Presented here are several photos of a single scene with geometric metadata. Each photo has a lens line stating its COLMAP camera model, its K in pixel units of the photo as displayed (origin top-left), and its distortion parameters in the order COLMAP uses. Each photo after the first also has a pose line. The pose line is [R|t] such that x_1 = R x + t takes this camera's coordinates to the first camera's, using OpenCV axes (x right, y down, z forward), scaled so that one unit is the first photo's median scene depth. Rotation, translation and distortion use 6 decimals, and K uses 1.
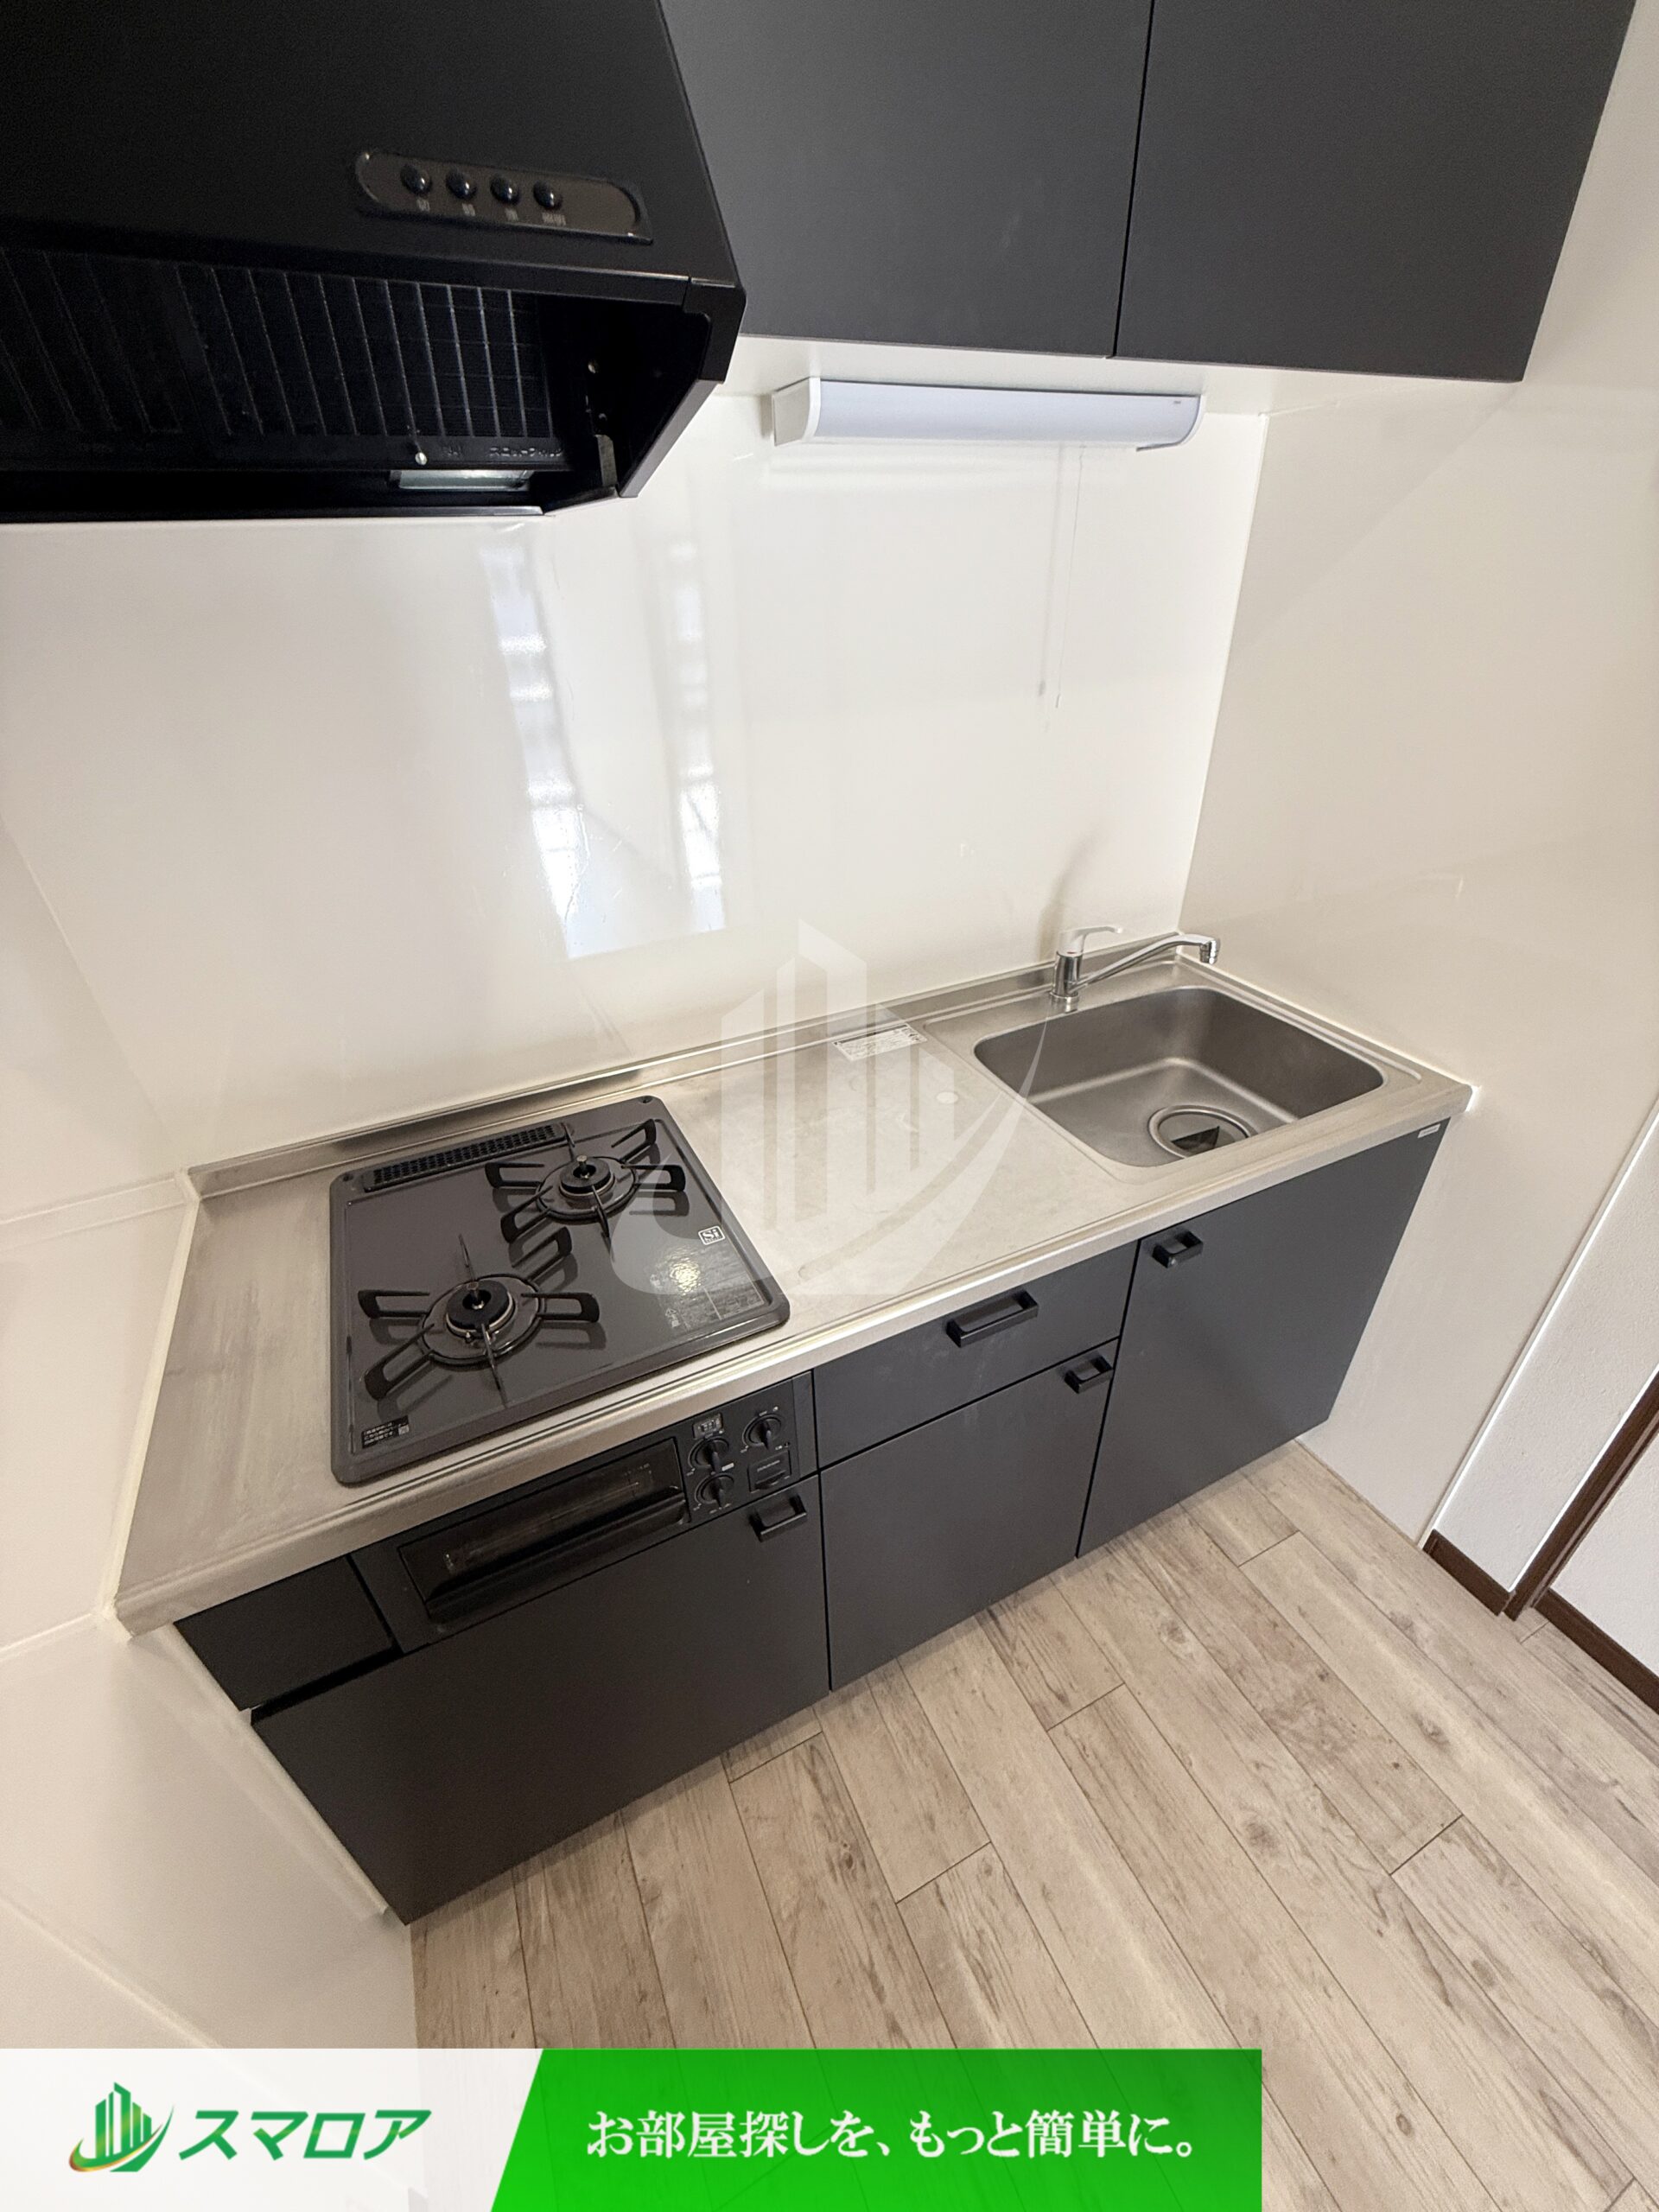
lens RADIAL K [[880.9, 0, 830.4], [0, 880.9, 1100.2], [0, 0, 1]] dist [0.000045, -0.000150]
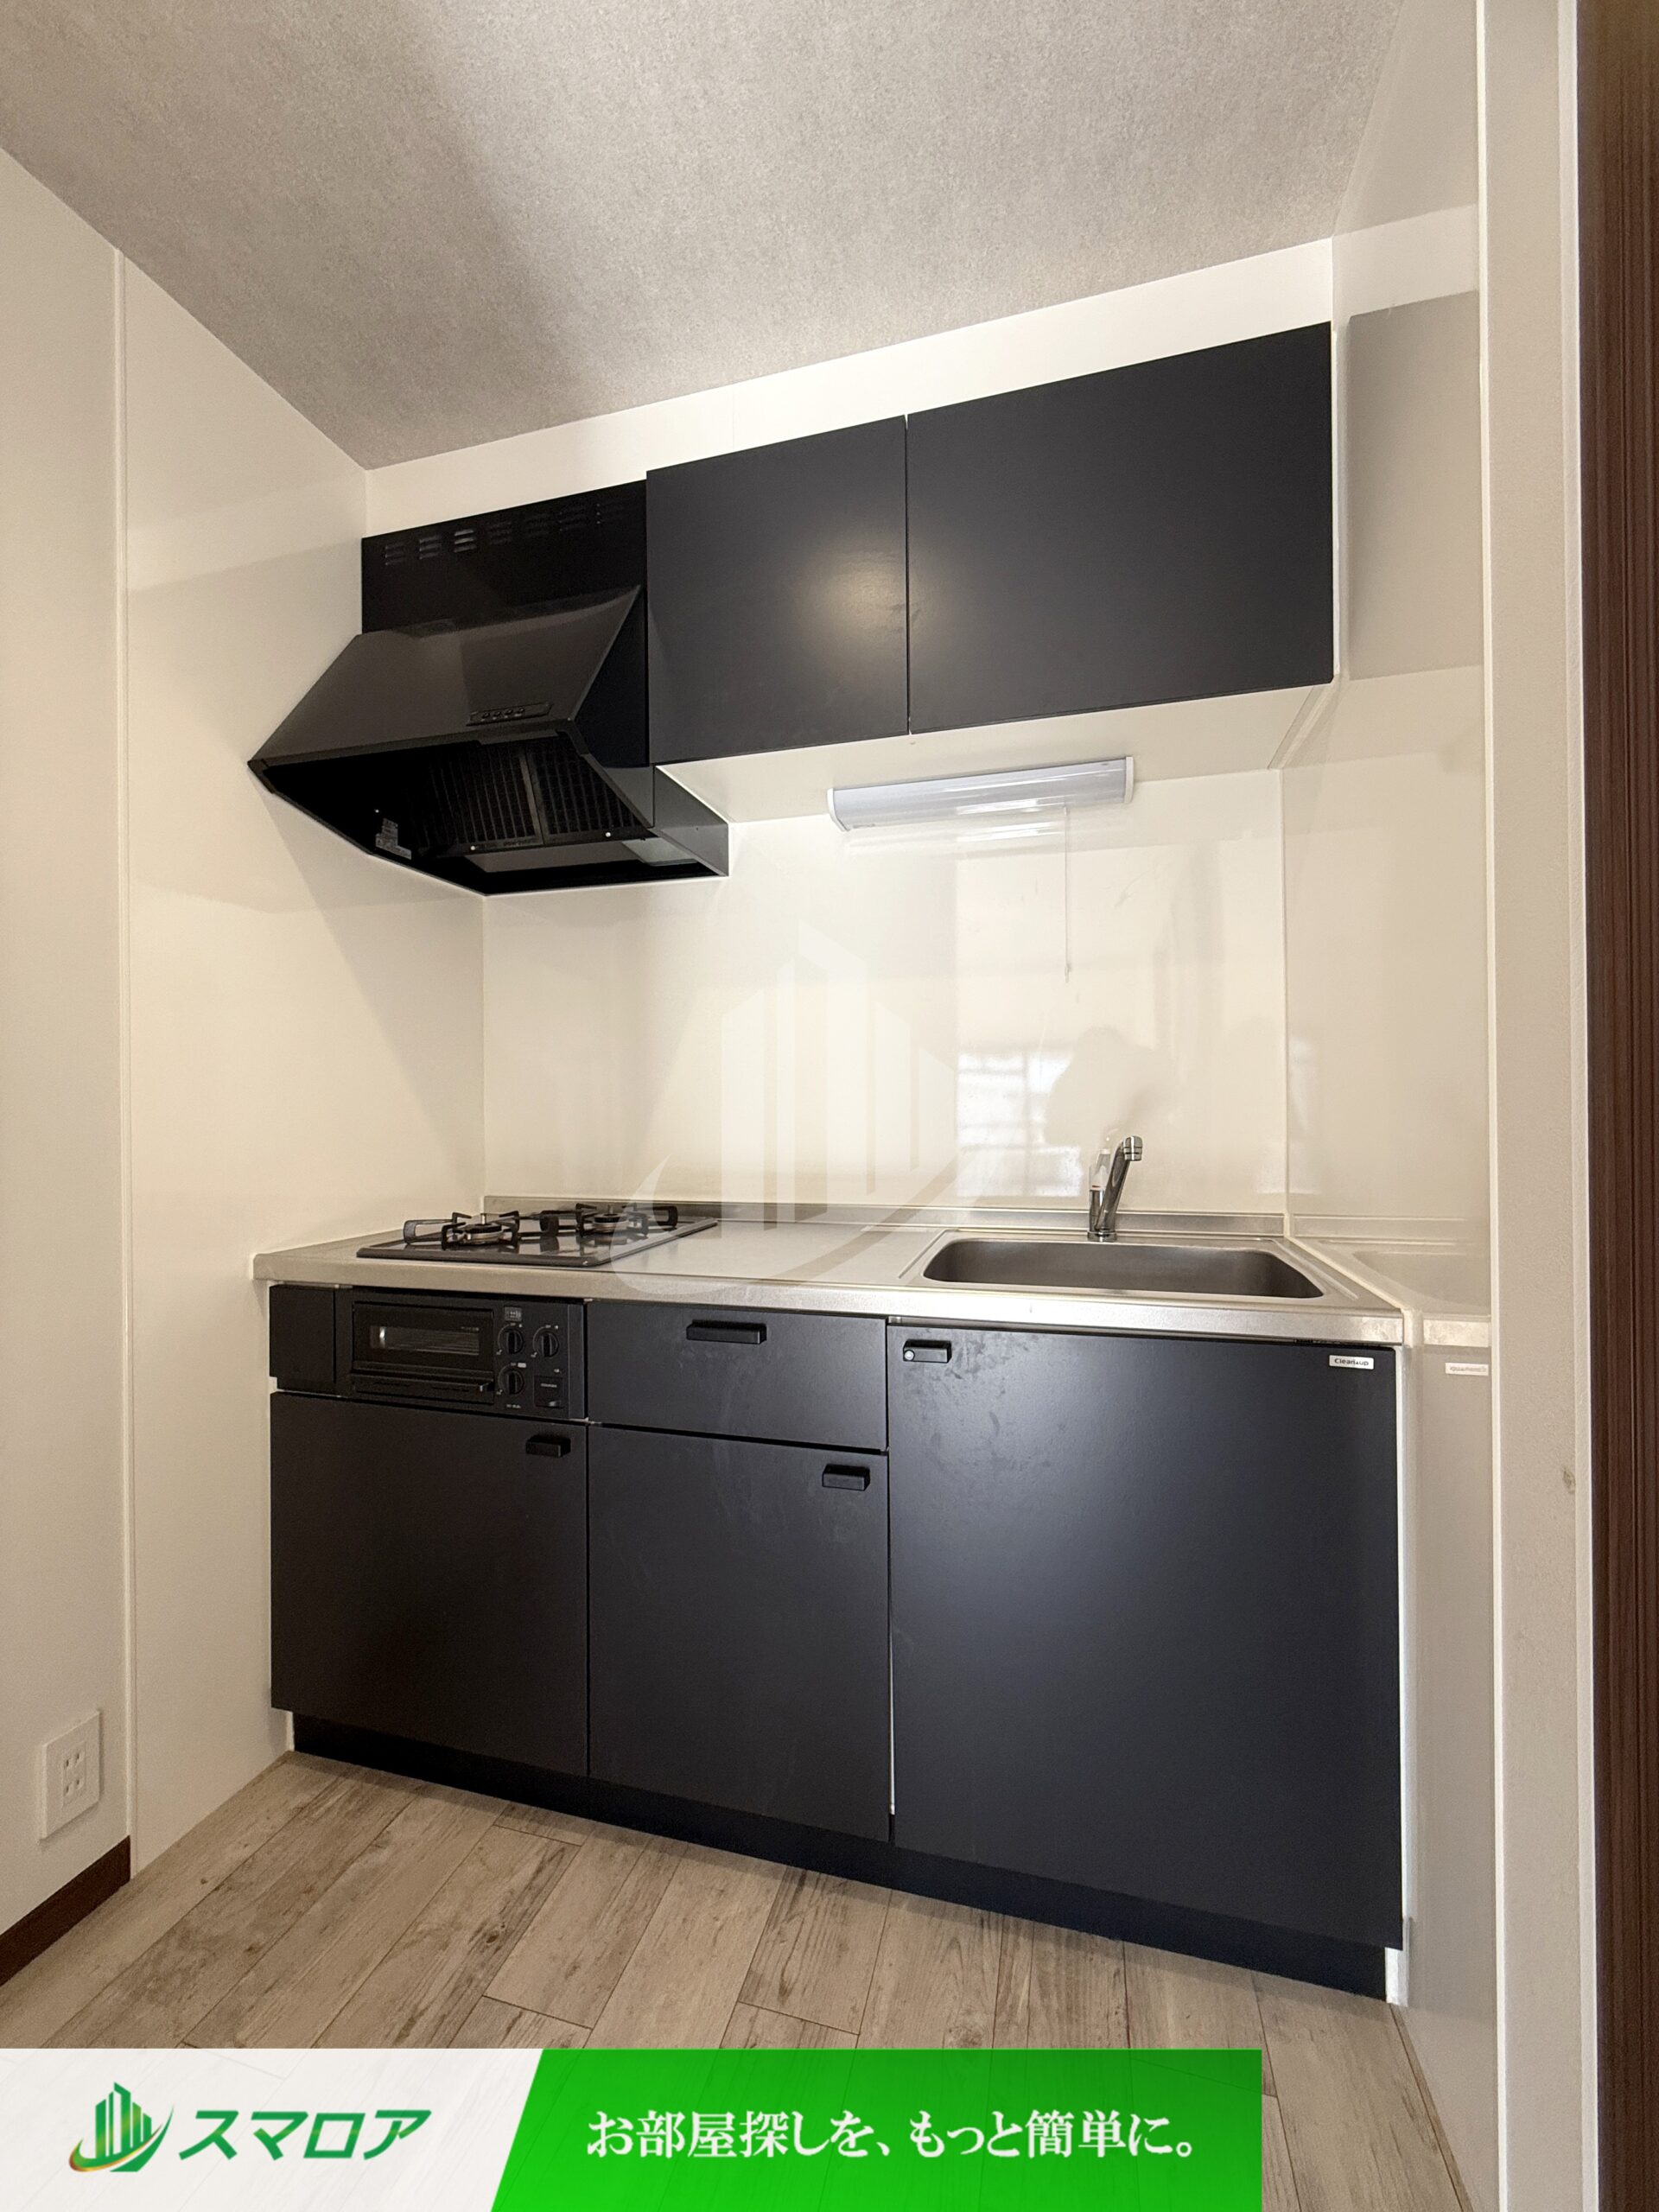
lens RADIAL K [[880.9, 0, 828.8], [0, 880.9, 1102.7], [0, 0, 1]] dist [0.000045, -0.000150]
pose [[0.752152, 0.021352, -0.658644, 0.855633], [-0.361896, 0.848656, -0.385764, 0.319956], [0.550725, 0.528514, 0.646046, 0.106381]]
